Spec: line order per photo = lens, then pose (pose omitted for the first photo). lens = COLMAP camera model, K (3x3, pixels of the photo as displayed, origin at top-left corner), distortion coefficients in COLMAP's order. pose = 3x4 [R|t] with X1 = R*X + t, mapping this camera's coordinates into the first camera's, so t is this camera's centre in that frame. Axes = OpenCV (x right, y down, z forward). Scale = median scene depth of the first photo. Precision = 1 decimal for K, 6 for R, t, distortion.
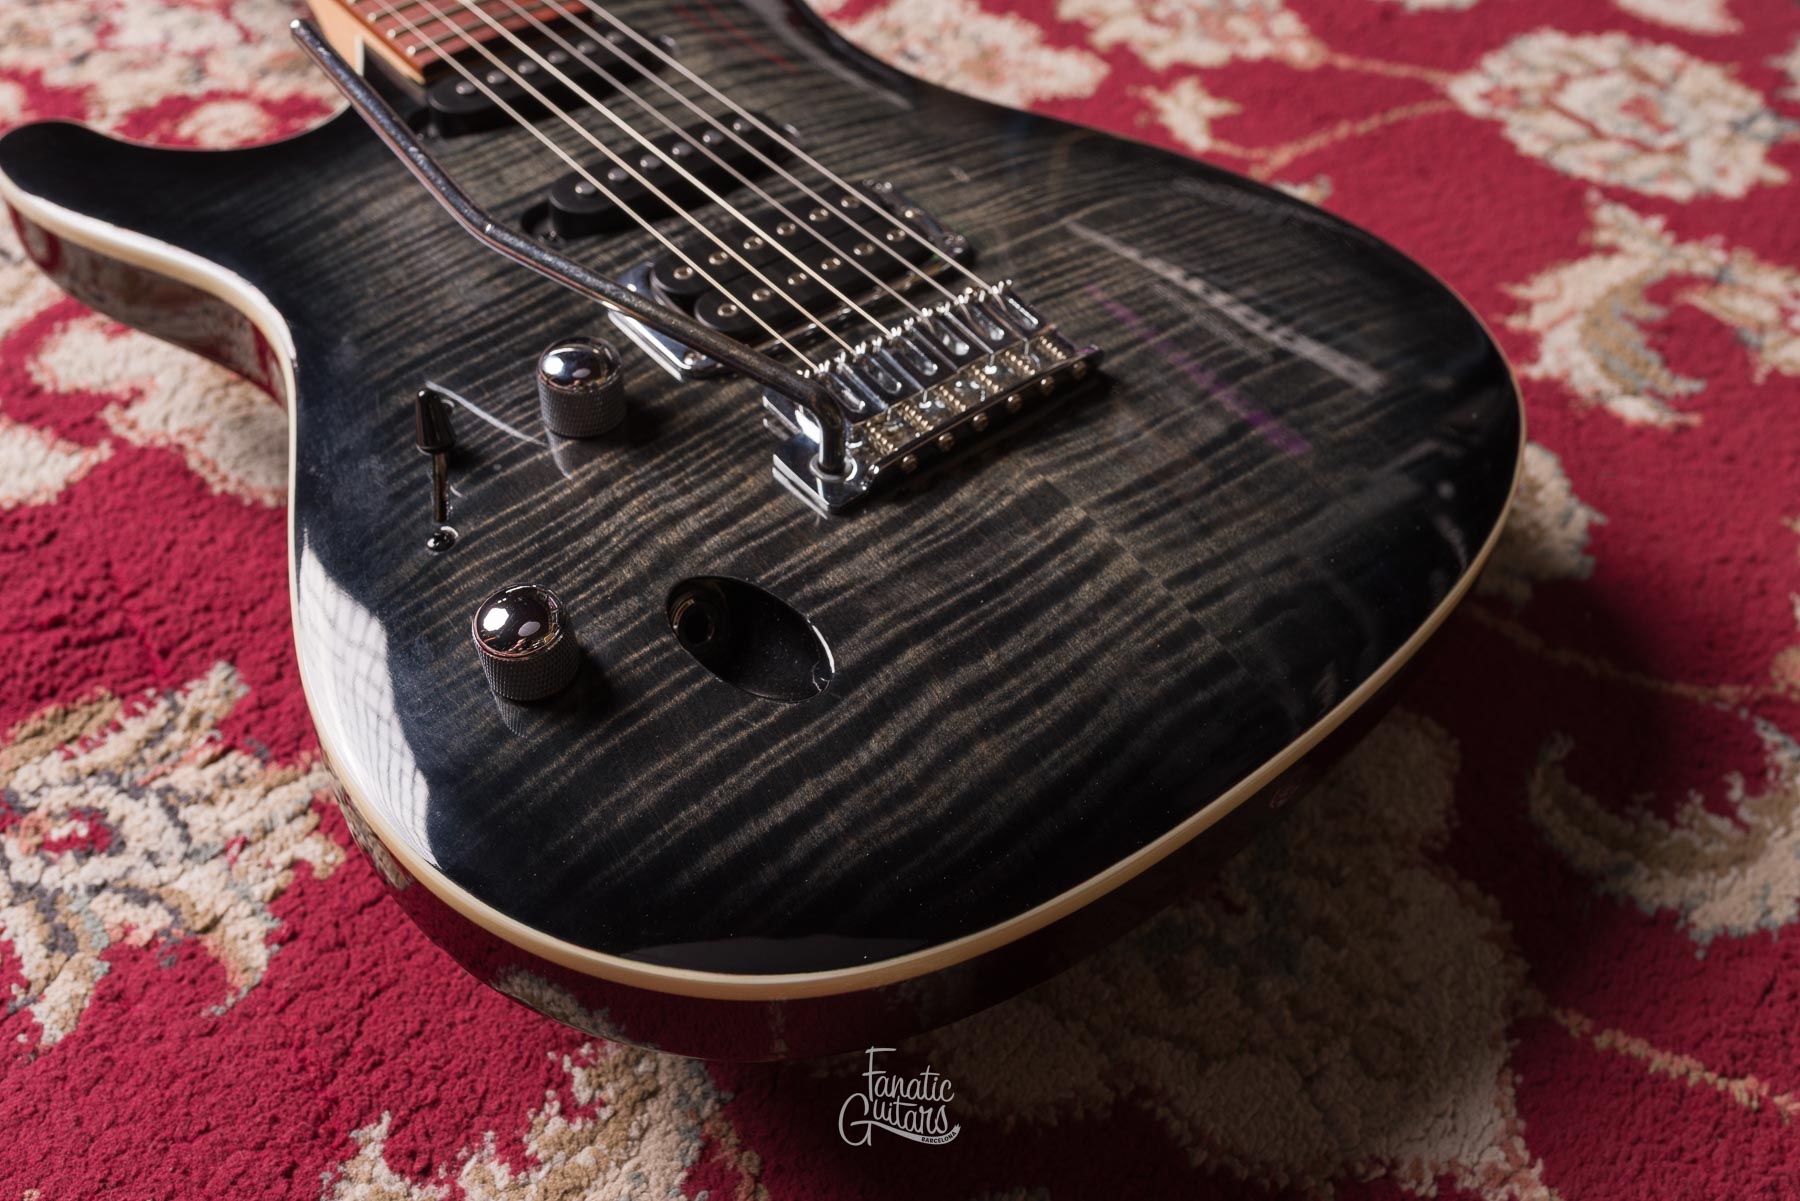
lens RADIAL K [[1785.5, 0, 900.0], [0, 1785.5, 600.5], [0, 0, 1]] dist [0.001088, 0.001303]
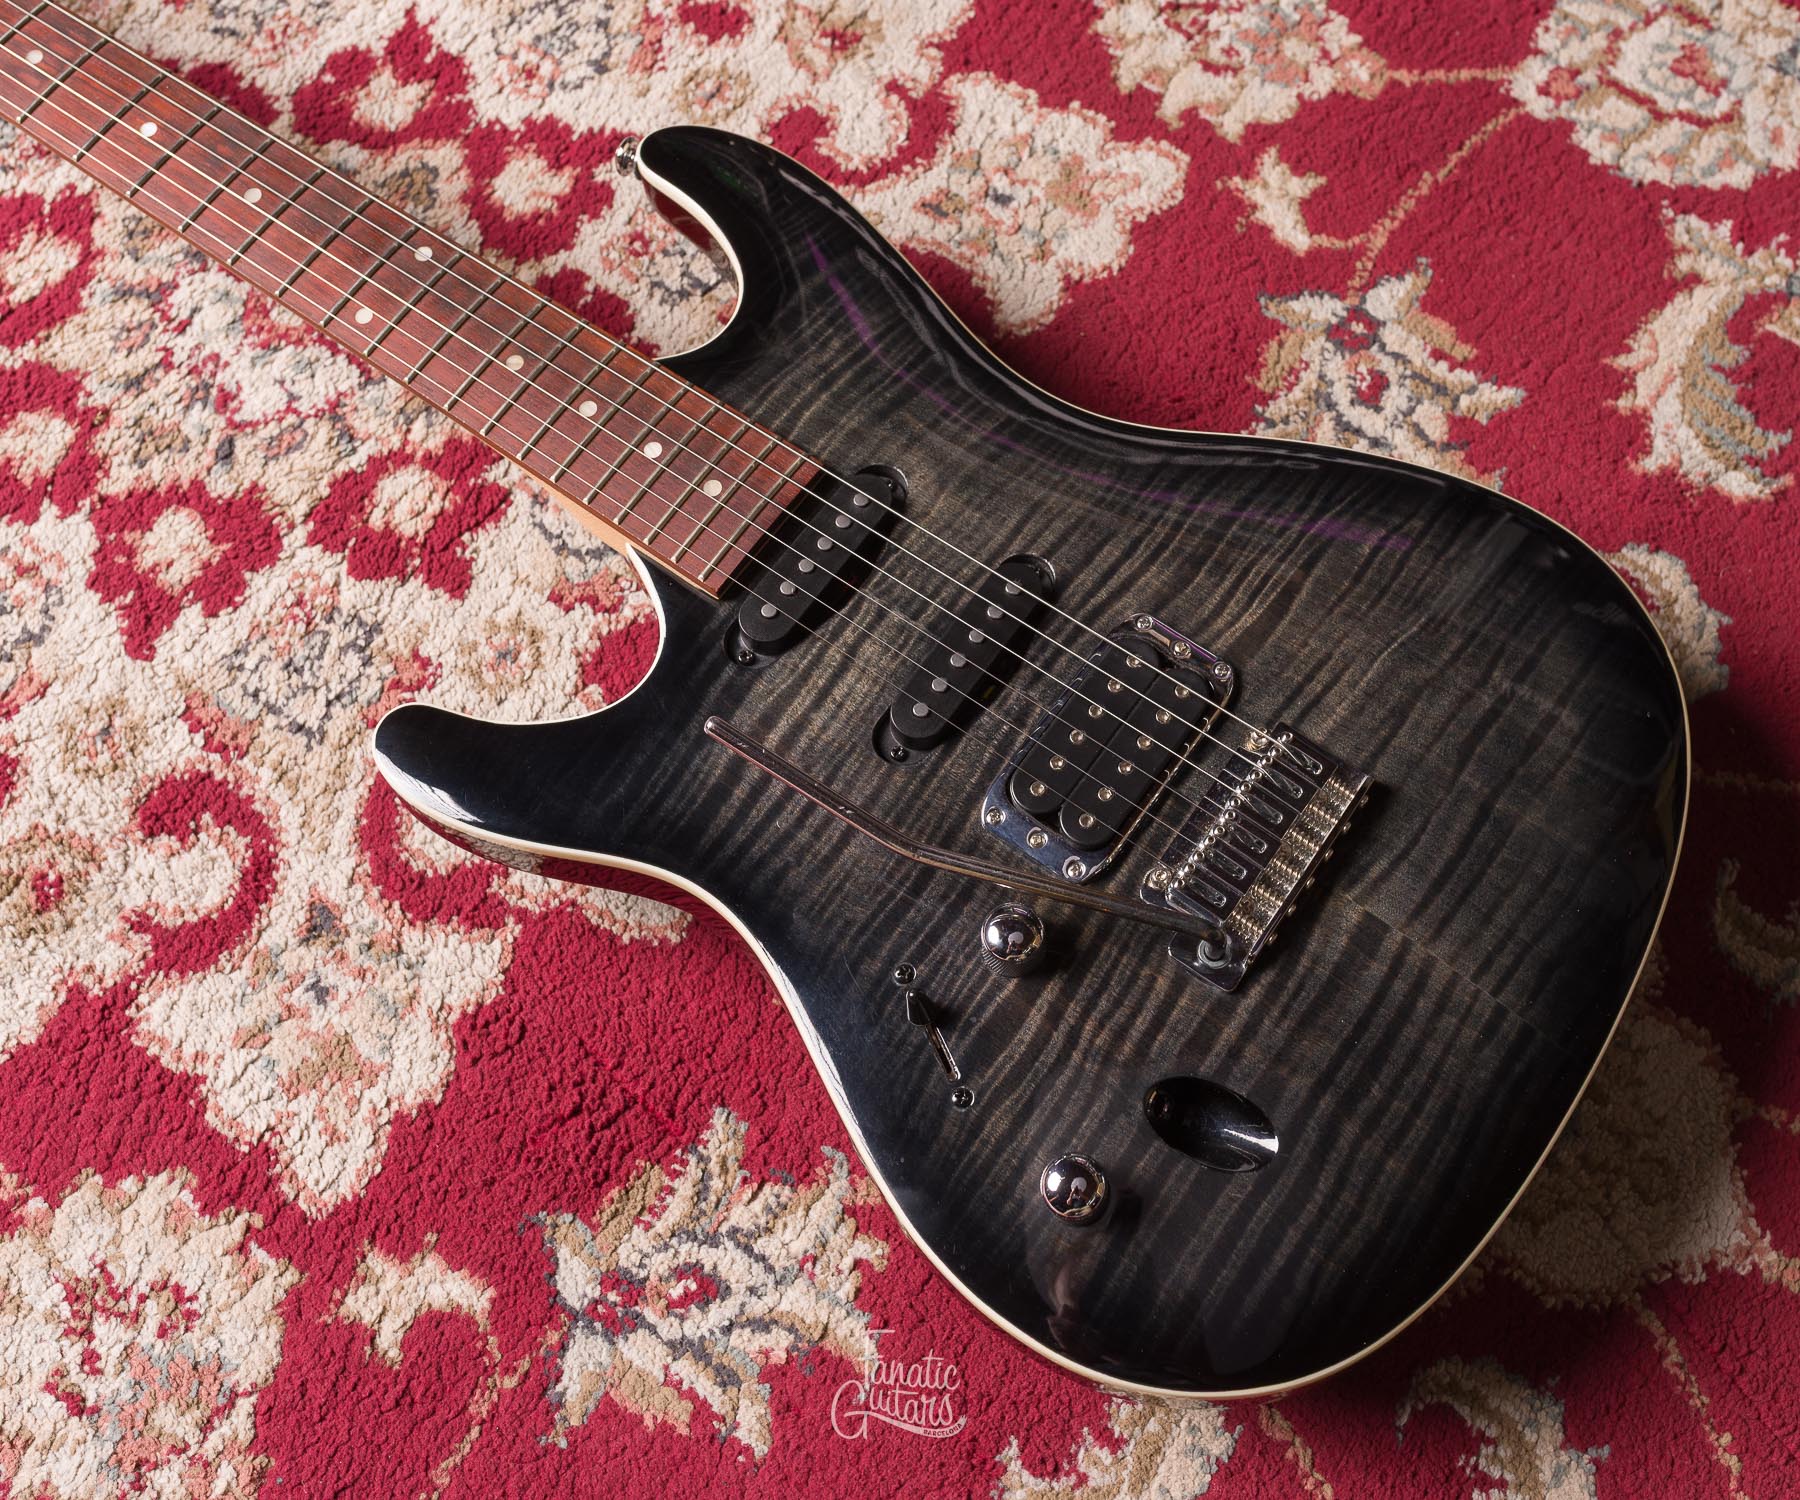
lens RADIAL K [[2221.9, 0, 1043.3], [0, 2221.9, 726.8], [0, 0, 1]] dist [-0.002435, -0.002524]
pose [[0.964118, -0.258527, 0.060343, -0.191533], [0.220967, 0.907454, 0.357352, -0.745198], [-0.147143, -0.331195, 0.932019, -0.416065]]
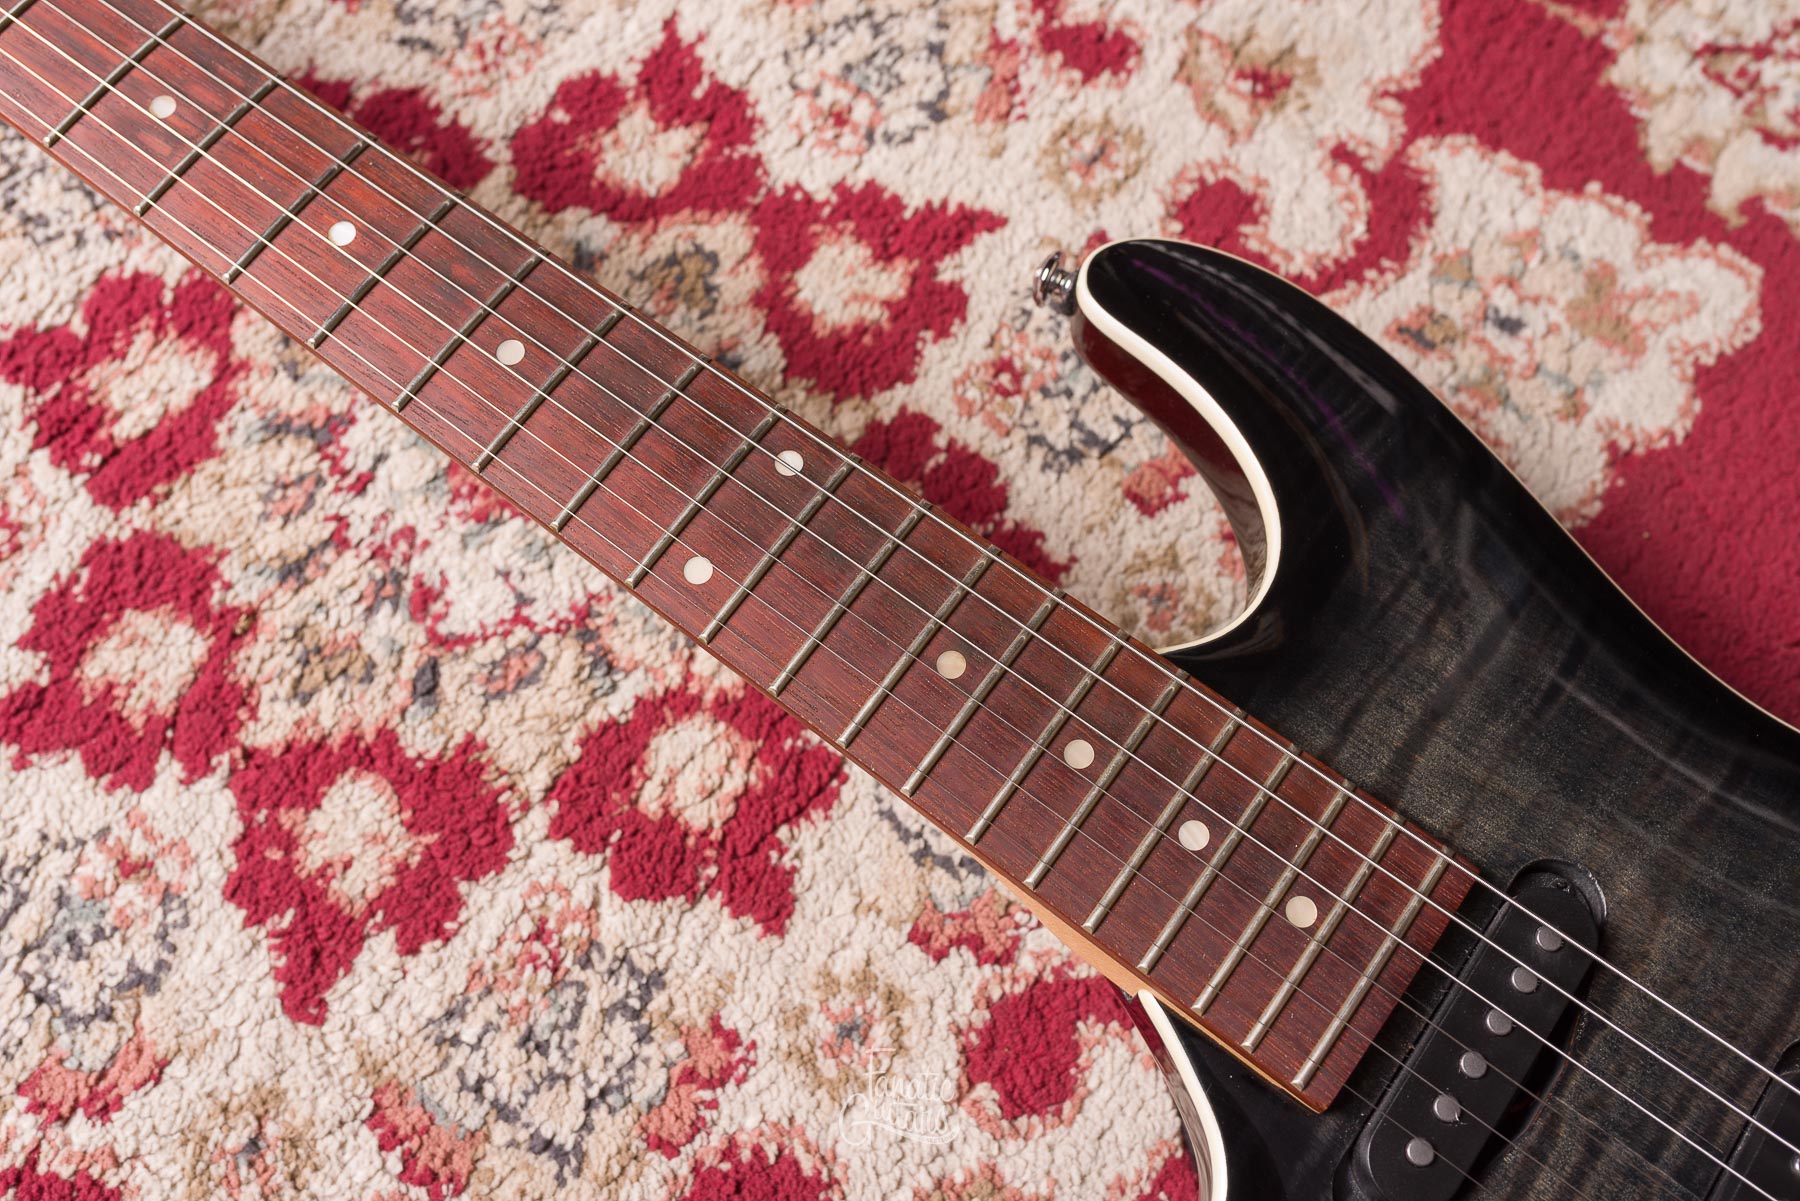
lens RADIAL K [[1785.5, 0, 900.0], [0, 1785.5, 600.5], [0, 0, 1]] dist [0.001088, 0.001303]
pose [[0.973095, -0.226132, 0.044155, -0.447172], [0.191037, 0.899017, 0.394046, -0.833524], [-0.128802, -0.375010, 0.918029, 0.525005]]
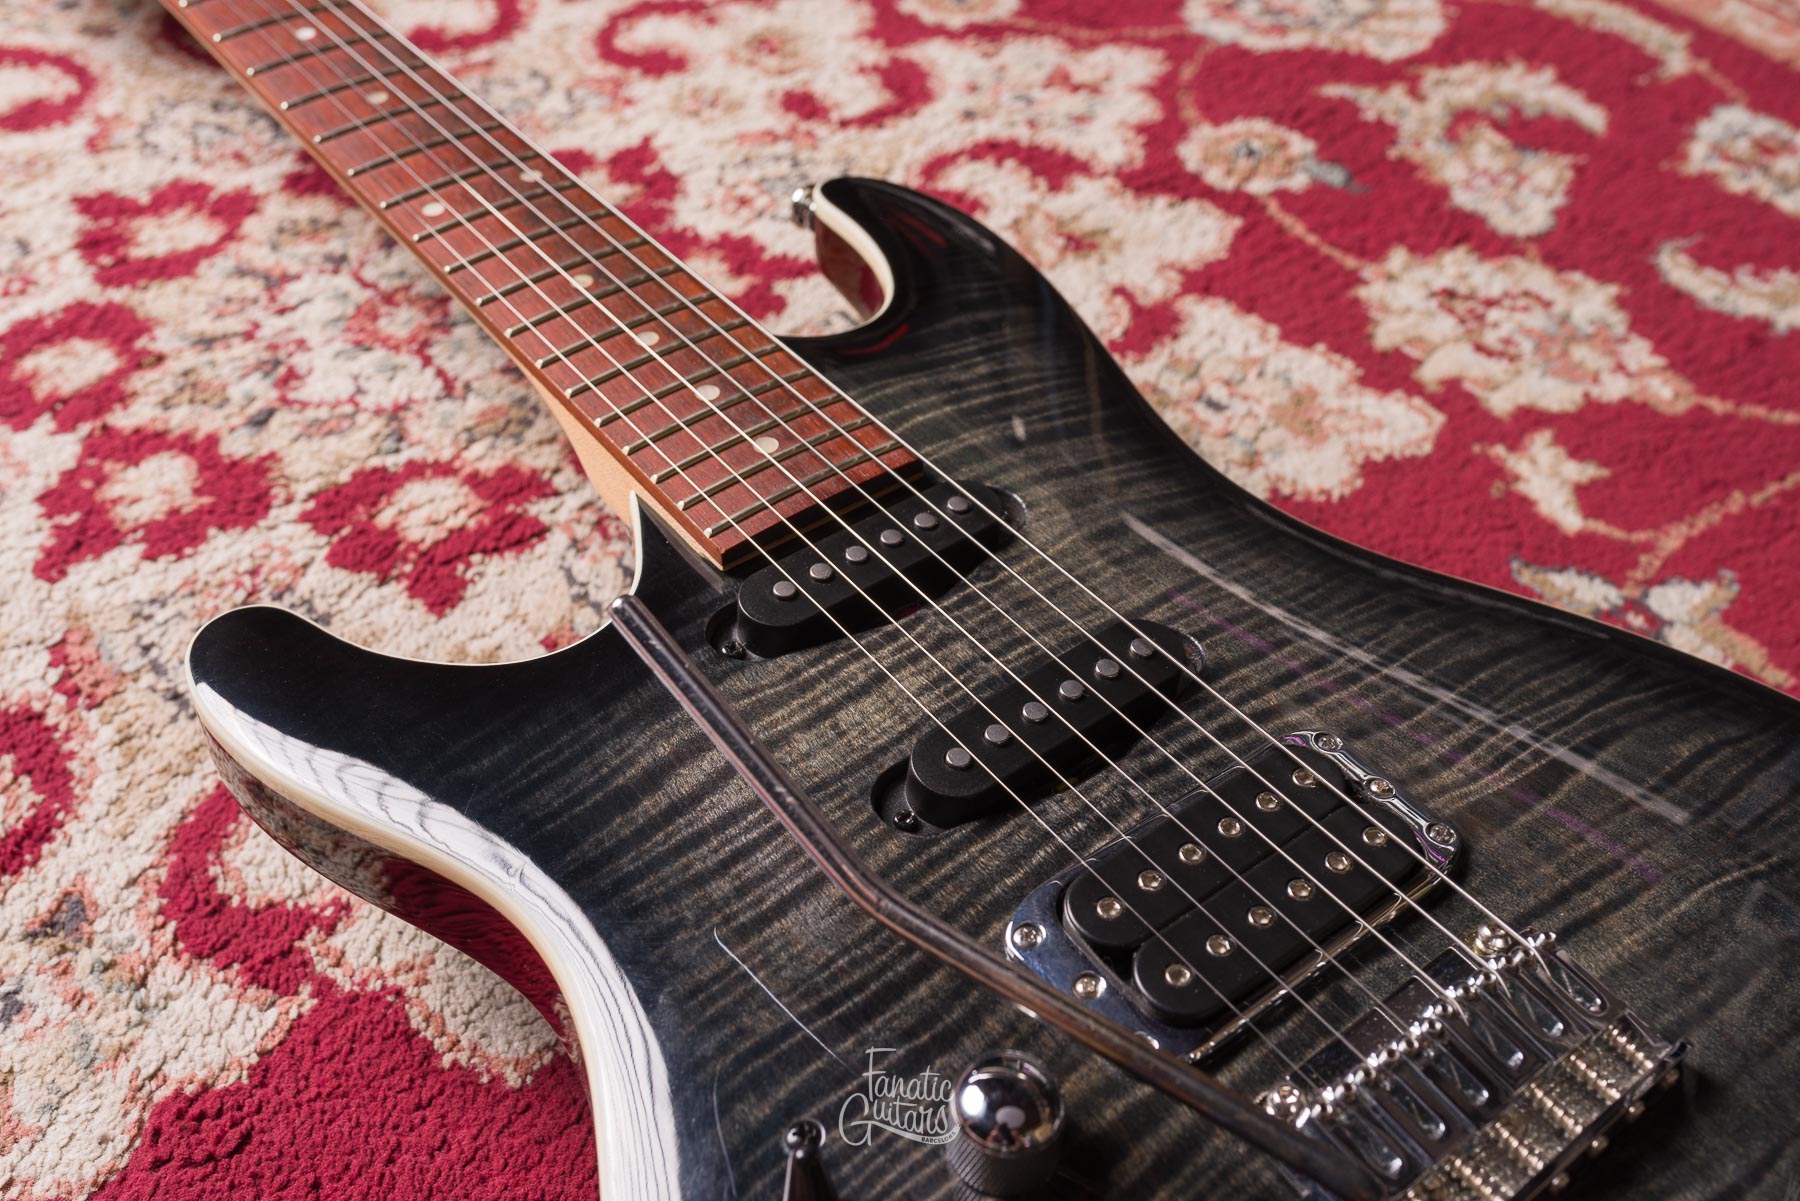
lens RADIAL K [[1780.0, 0, 900.0], [0, 1780.0, 600.5], [0, 0, 1]] dist [0.002650, -0.006440]
pose [[0.999329, 0.011772, -0.034698, -0.176908], [-0.013356, 0.998863, -0.045770, -0.265825], [0.034120, 0.046203, 0.998349, 0.233774]]
